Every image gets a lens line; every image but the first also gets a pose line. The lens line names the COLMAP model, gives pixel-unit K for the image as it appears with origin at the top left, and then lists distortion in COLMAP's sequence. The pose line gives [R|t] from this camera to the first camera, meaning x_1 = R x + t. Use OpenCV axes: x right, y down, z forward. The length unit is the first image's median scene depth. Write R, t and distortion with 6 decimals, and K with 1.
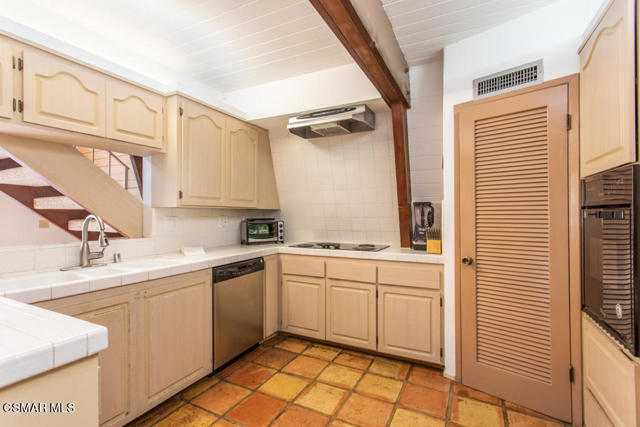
lens RADIAL K [[300.9, 0, 316.3], [0, 300.9, 212.3], [0, 0, 1]] dist [0.002095, 0.001112]
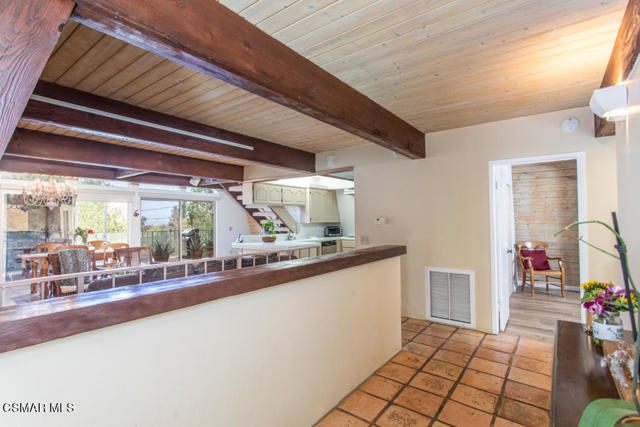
lens RADIAL K [[300.9, 0, 316.3], [0, 300.9, 212.3], [0, 0, 1]] dist [0.002095, 0.001112]
pose [[0.985200, -0.005096, -0.171335, 0.145301], [0.001859, 0.999817, -0.019052, -0.067906], [0.171400, 0.018452, 0.985029, -2.042417]]
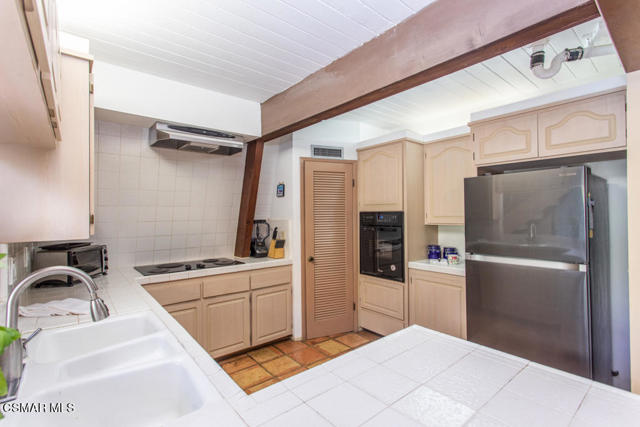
lens RADIAL K [[300.9, 0, 316.3], [0, 300.9, 212.3], [0, 0, 1]] dist [0.002095, 0.001112]
pose [[0.399876, 0.002694, 0.916565, -0.812271], [0.001086, 0.999994, -0.003412, -0.068366], [-0.916569, 0.002360, 0.399870, 0.298315]]
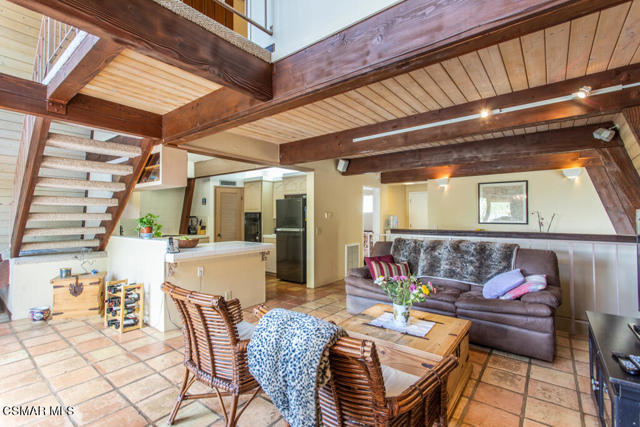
lens RADIAL K [[300.9, 0, 316.3], [0, 300.9, 212.3], [0, 0, 1]] dist [0.002095, 0.001112]
pose [[0.193810, 0.011743, 0.980969, -2.190418], [-0.005142, 0.999927, -0.010954, -0.047508], [-0.981026, -0.002921, 0.193856, -0.590758]]
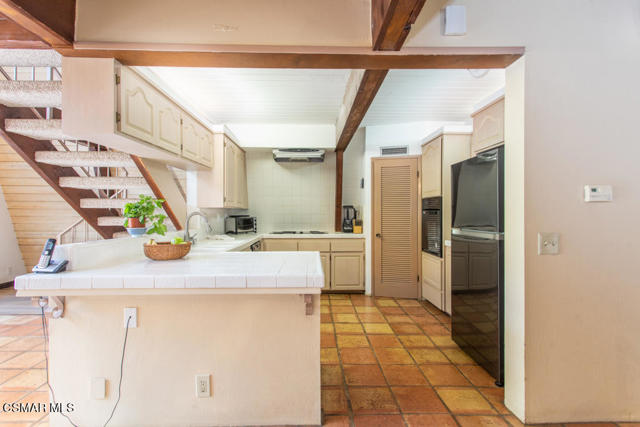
lens RADIAL K [[300.9, 0, 316.3], [0, 300.9, 212.3], [0, 0, 1]] dist [0.002095, 0.001112]
pose [[0.879817, -0.000174, 0.475312, -0.735066], [-0.003575, 0.999969, 0.006982, -0.006537], [-0.475299, -0.007842, 0.879789, -0.527147]]
